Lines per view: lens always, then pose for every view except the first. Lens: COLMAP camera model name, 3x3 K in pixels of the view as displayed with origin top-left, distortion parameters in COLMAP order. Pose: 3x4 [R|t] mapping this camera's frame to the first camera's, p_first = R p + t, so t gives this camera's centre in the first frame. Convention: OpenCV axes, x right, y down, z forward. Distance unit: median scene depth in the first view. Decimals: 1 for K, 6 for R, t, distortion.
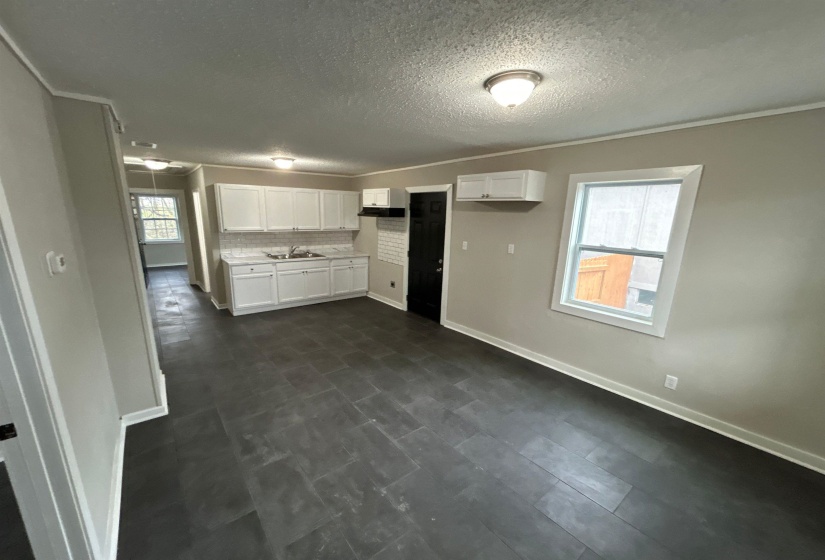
lens RADIAL K [[346.1, 0, 418.3], [0, 346.1, 294.8], [0, 0, 1]] dist [0.008258, -0.004607]
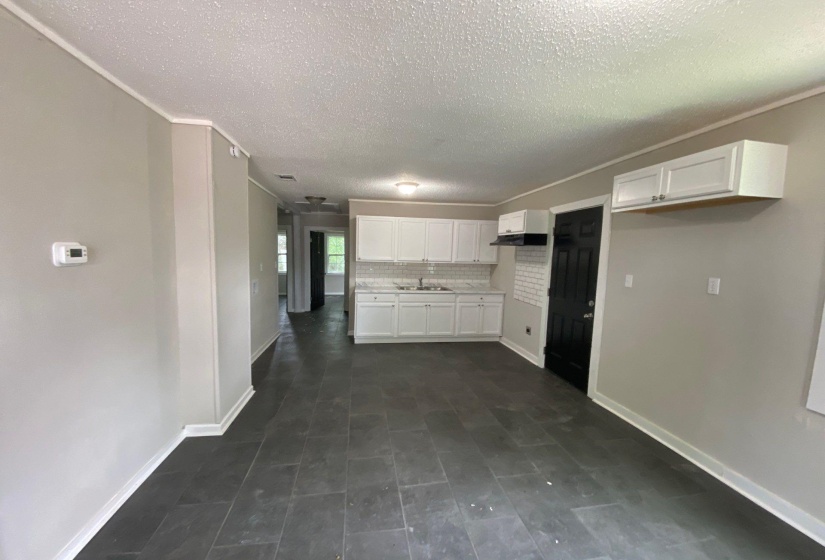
lens RADIAL K [[346.1, 0, 407.9], [0, 346.1, 282.1], [0, 0, 1]] dist [0.008258, -0.004607]
pose [[0.864129, 0.042722, -0.501454, 0.086379], [-0.125316, 0.983272, -0.132179, -0.000048], [0.487419, 0.177060, 0.855028, 0.192035]]
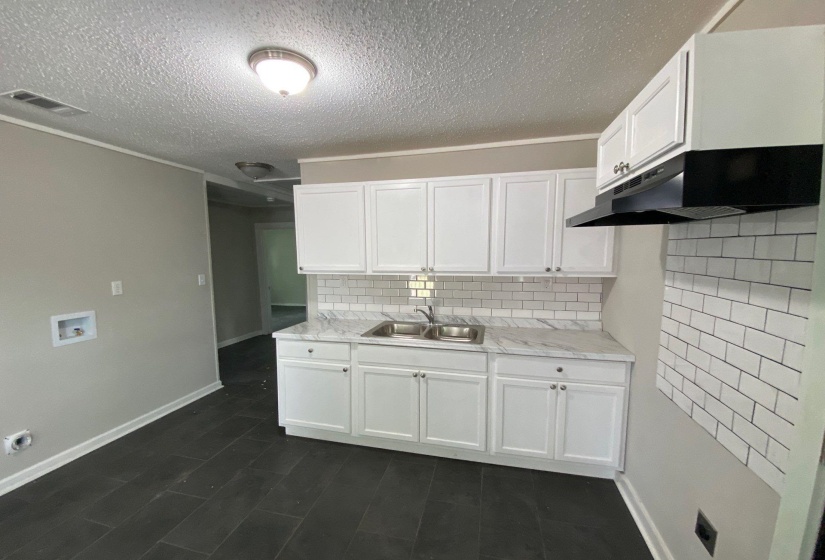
lens RADIAL K [[346.1, 0, 406.8], [0, 346.1, 276.7], [0, 0, 1]] dist [0.008258, -0.004607]
pose [[0.609685, 0.033087, -0.791953, -0.028405], [-0.172147, 0.980808, -0.091550, -0.144621], [0.773725, 0.192149, 0.603680, 0.761687]]
